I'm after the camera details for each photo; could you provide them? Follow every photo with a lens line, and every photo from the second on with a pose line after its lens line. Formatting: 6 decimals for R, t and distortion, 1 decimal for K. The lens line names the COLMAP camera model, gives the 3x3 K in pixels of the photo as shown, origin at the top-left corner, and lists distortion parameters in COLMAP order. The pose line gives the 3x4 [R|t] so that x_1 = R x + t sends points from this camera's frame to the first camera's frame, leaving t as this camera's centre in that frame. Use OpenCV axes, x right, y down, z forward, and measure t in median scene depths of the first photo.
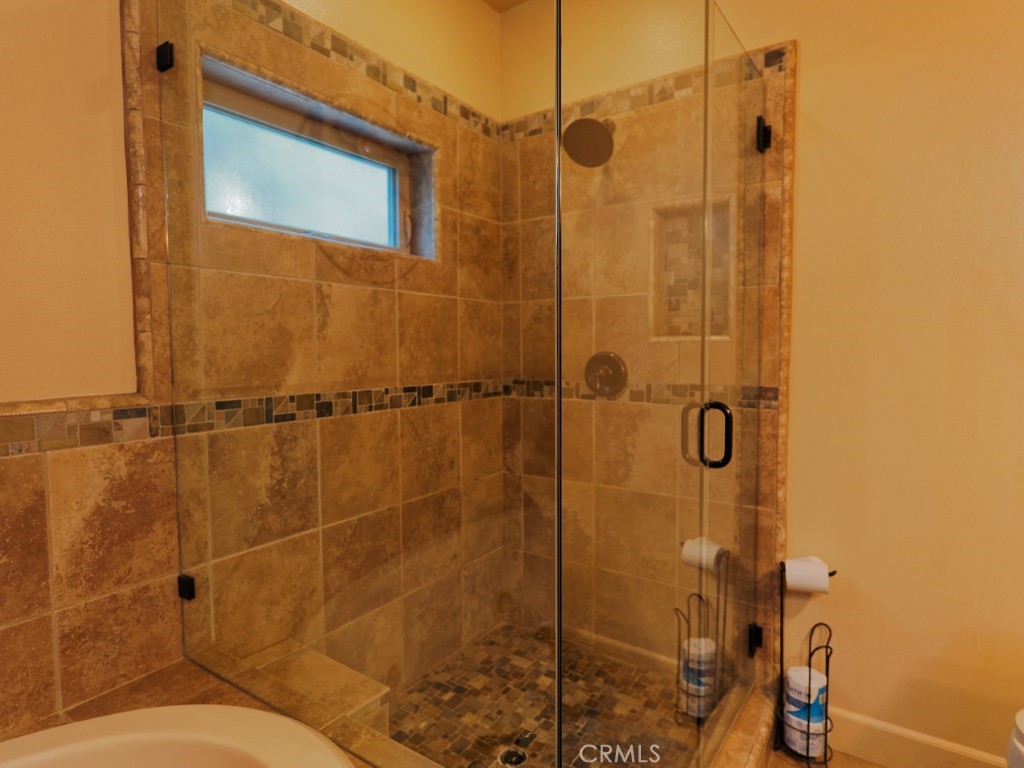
lens RADIAL K [[553.7, 0, 512.6], [0, 553.7, 378.4], [0, 0, 1]] dist [0.000441, -0.000391]
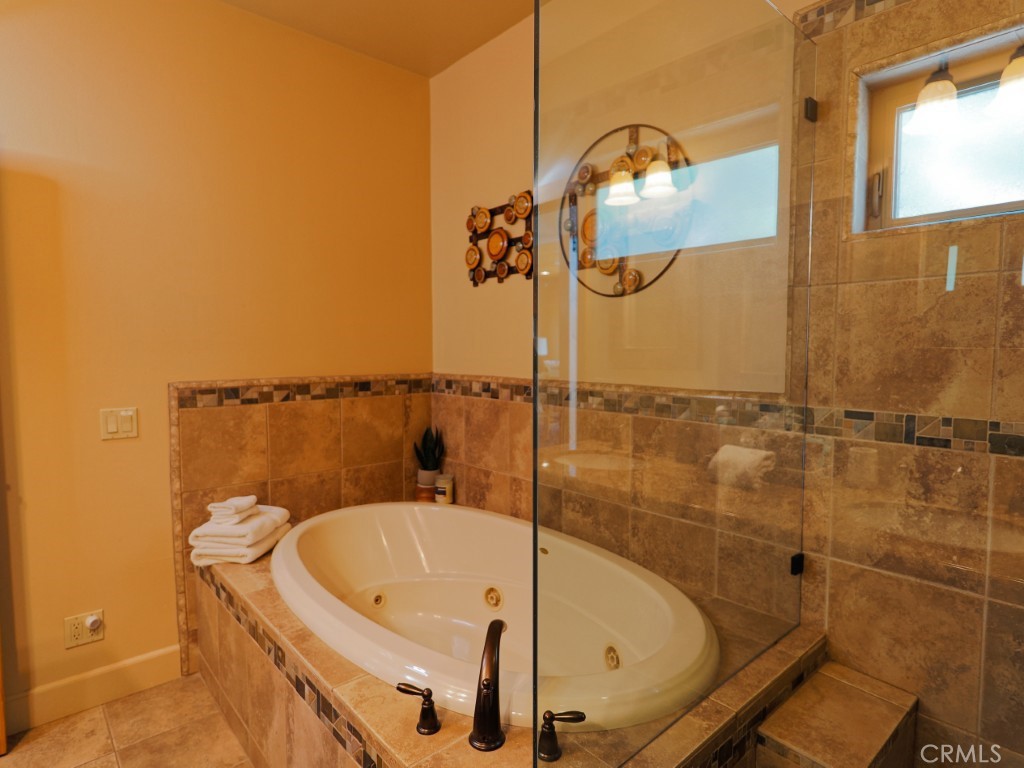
lens RADIAL K [[553.7, 0, 512.9], [0, 553.7, 386.3], [0, 0, 1]] dist [0.000441, -0.000391]
pose [[-0.217954, 0.068788, -0.973532, 0.613407], [-0.055287, 0.995041, 0.082686, -0.054529], [0.974392, 0.071845, -0.213070, 0.604868]]
